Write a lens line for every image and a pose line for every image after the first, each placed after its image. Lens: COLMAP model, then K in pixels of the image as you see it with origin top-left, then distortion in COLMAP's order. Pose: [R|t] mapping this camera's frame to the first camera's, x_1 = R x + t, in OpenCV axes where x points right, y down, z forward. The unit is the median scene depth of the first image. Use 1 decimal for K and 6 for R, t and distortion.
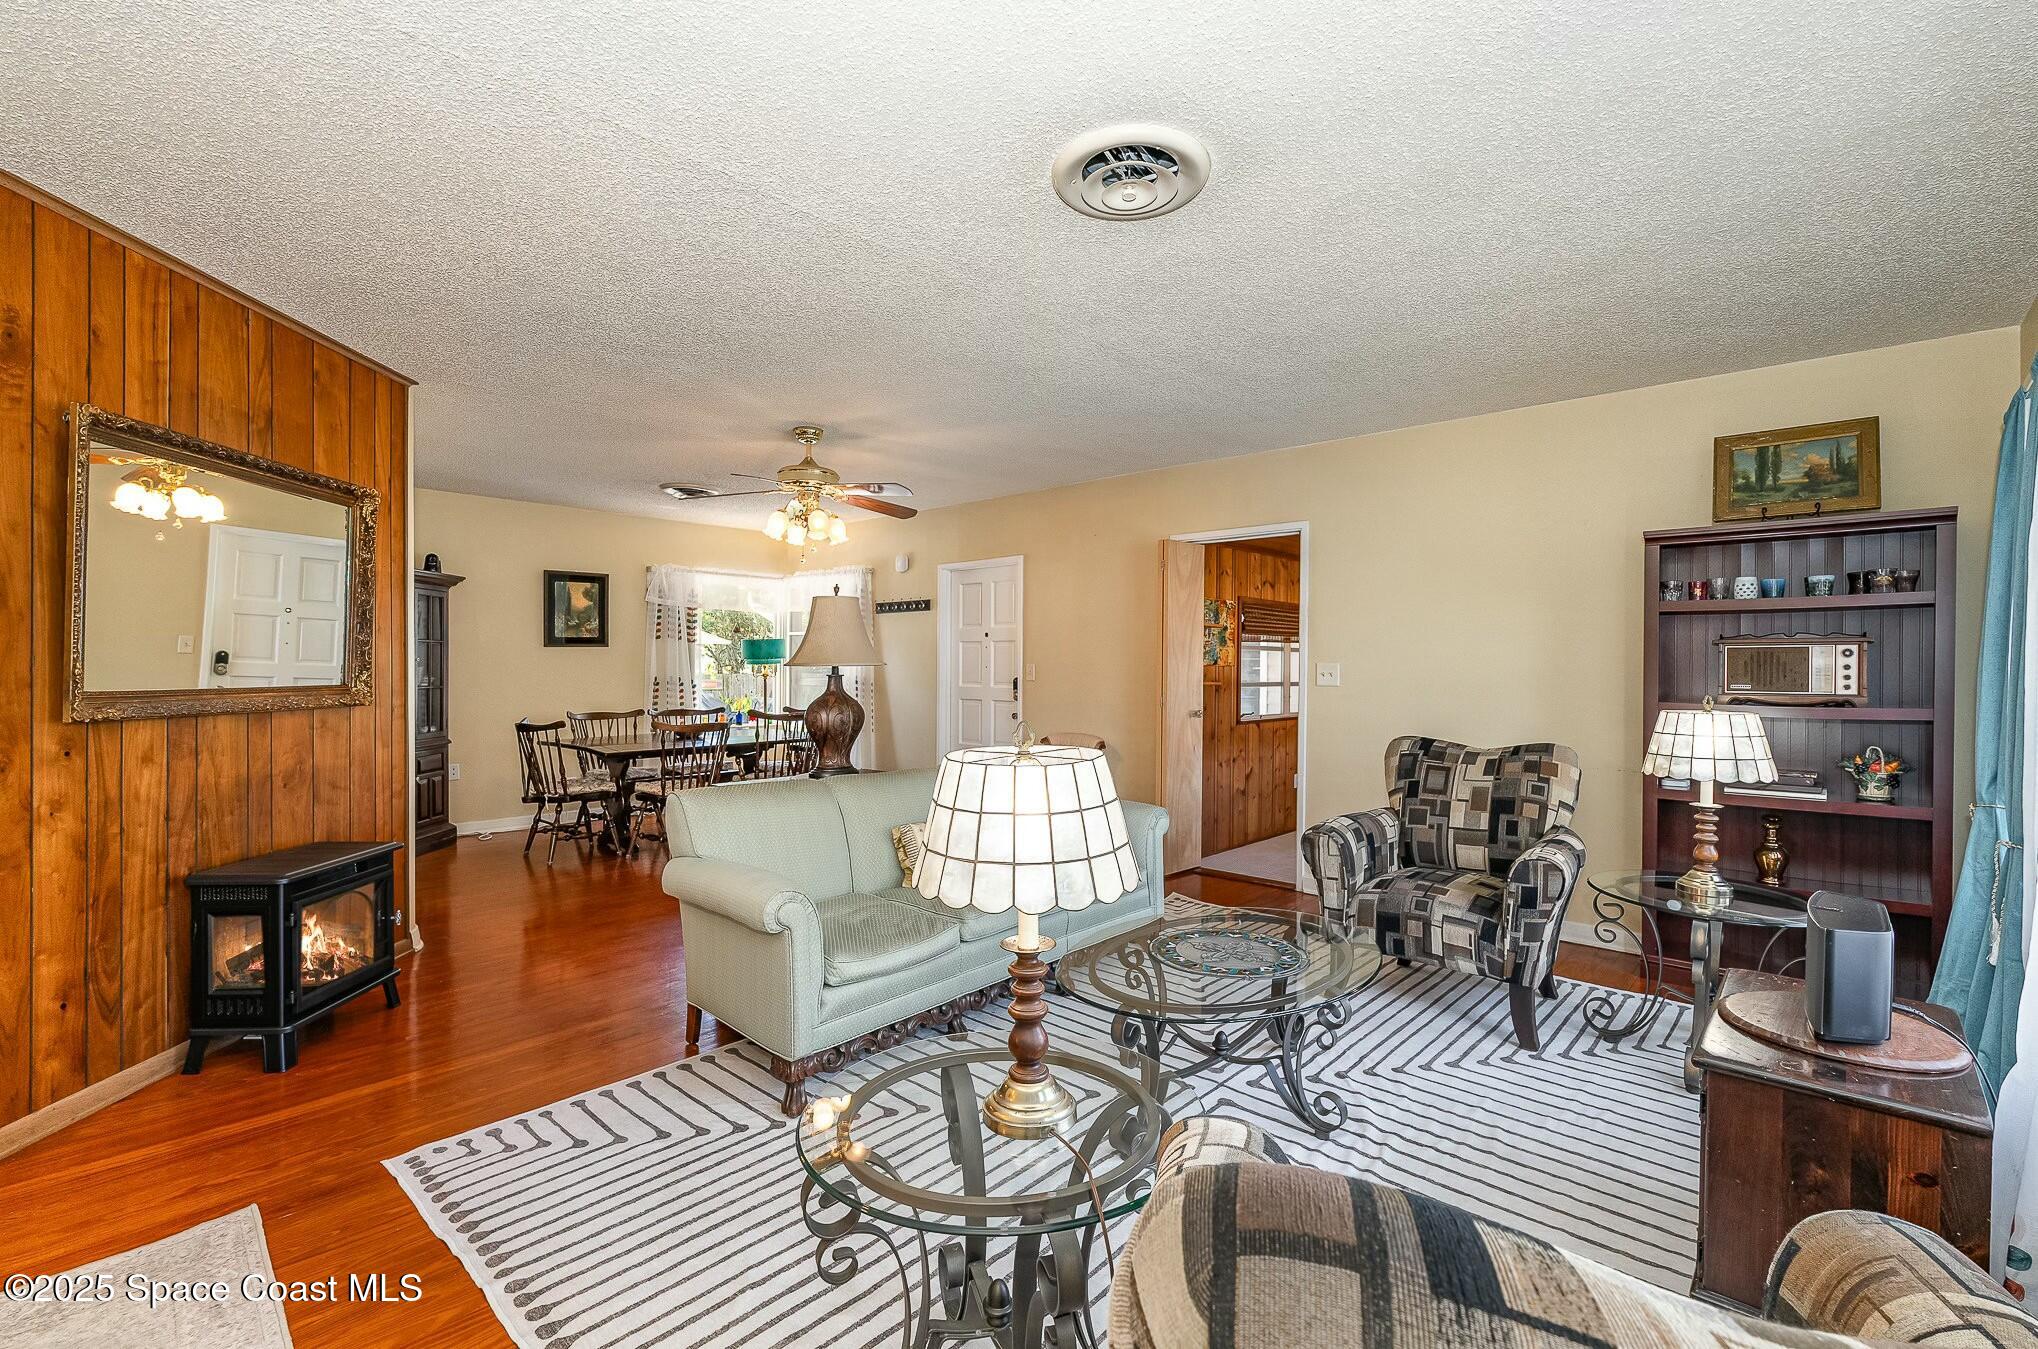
lens RADIAL K [[882.6, 0, 1014.2], [0, 882.6, 671.6], [0, 0, 1]] dist [0.001869, -0.000001]
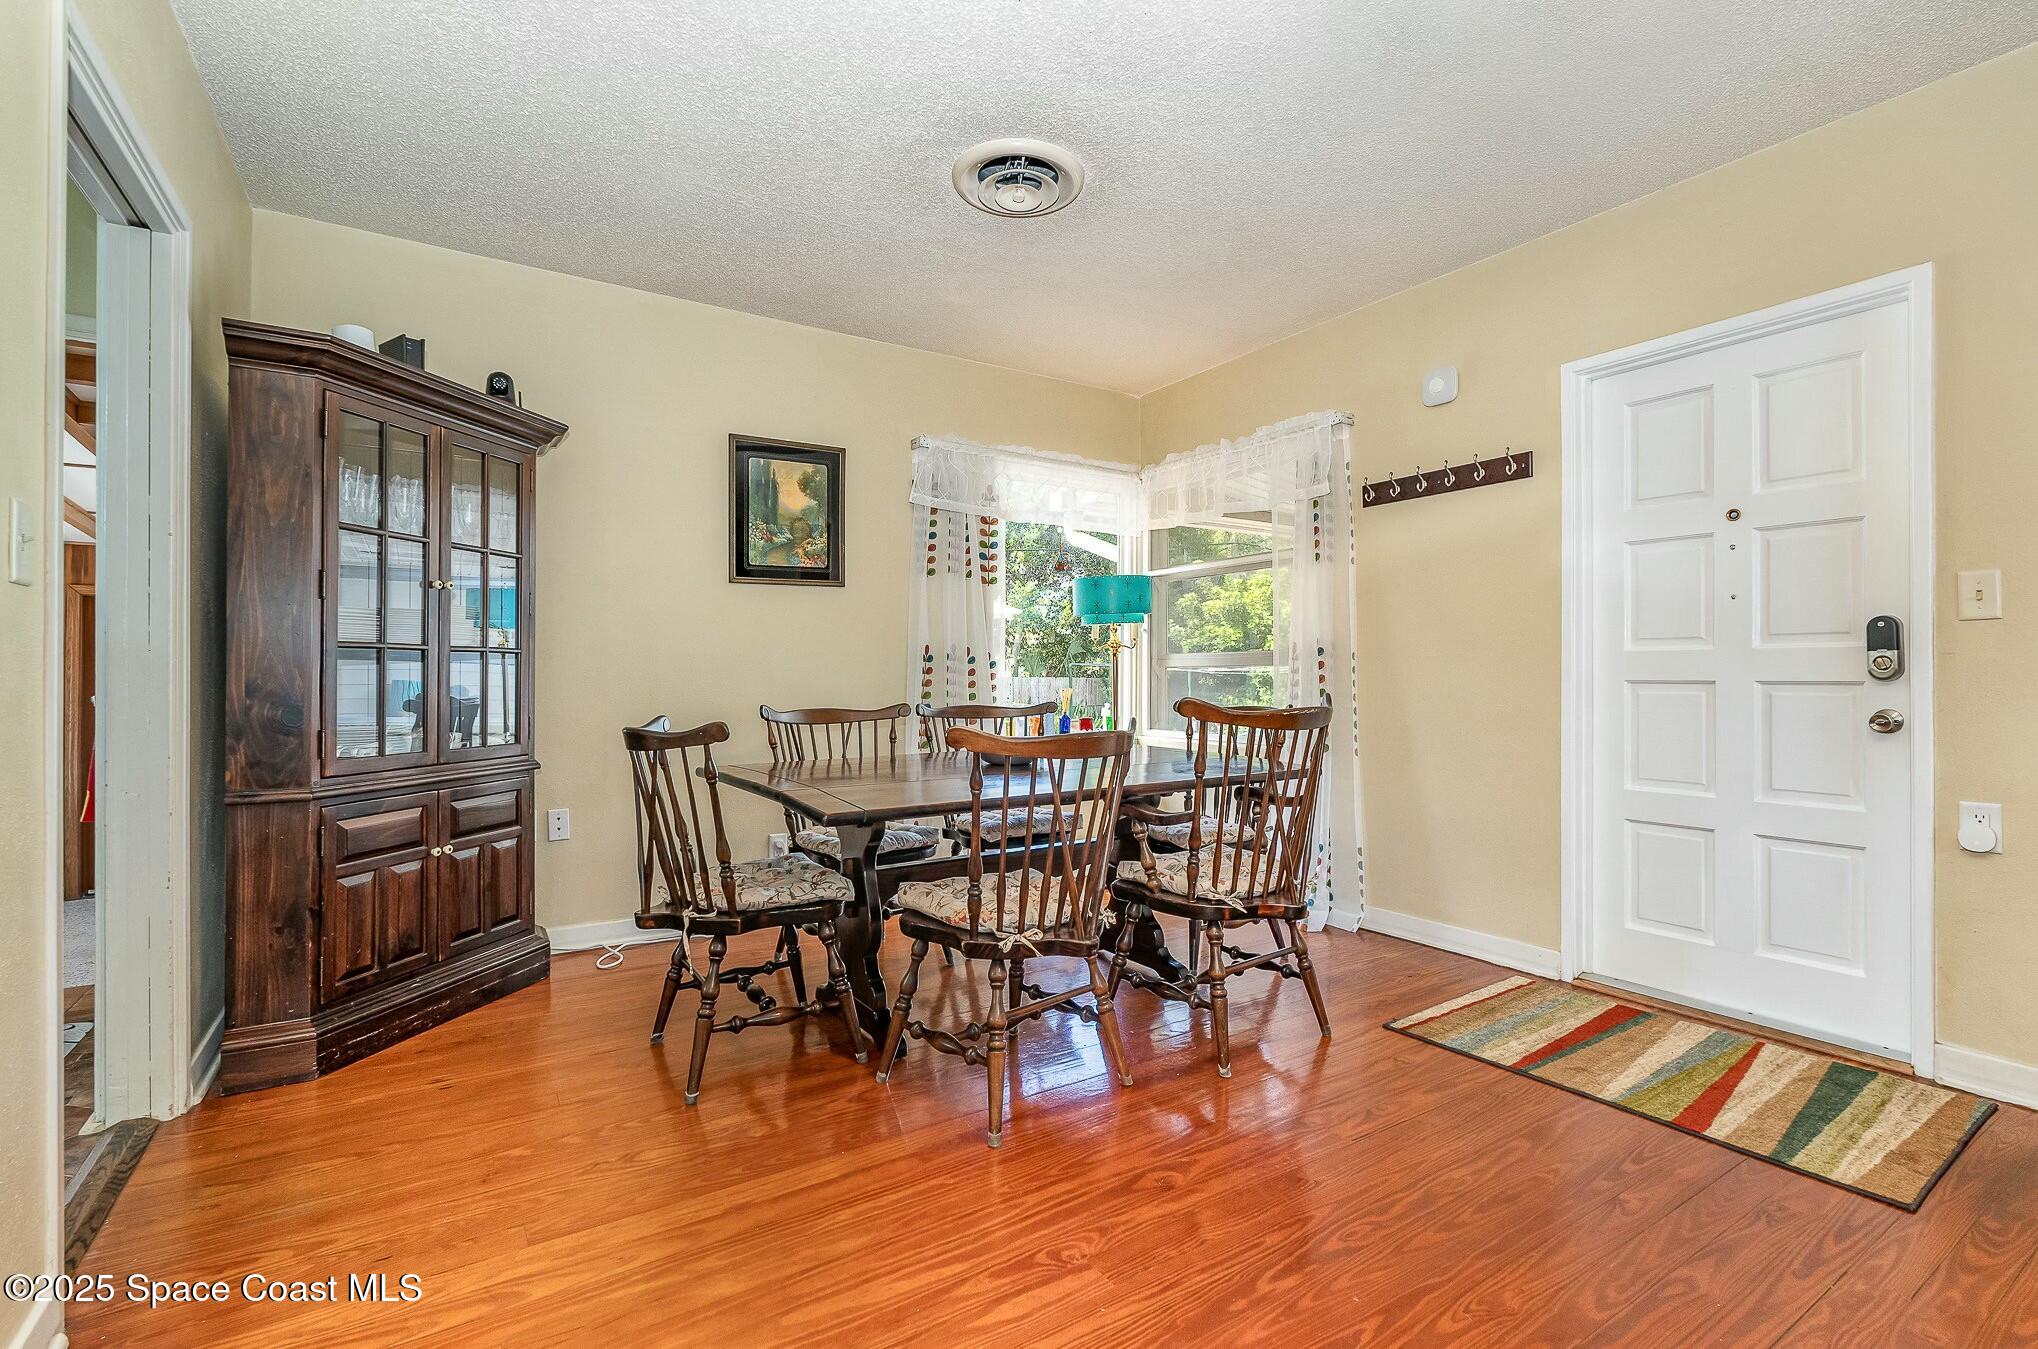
lens RADIAL K [[882.6, 0, 1013.7], [0, 882.6, 676.9], [0, 0, 1]] dist [0.001869, -0.000001]
pose [[0.967156, -0.003930, -0.254153, -0.240766], [0.001169, 0.999939, -0.011011, 0.033538], [0.254181, 0.010353, 0.967101, 0.545053]]
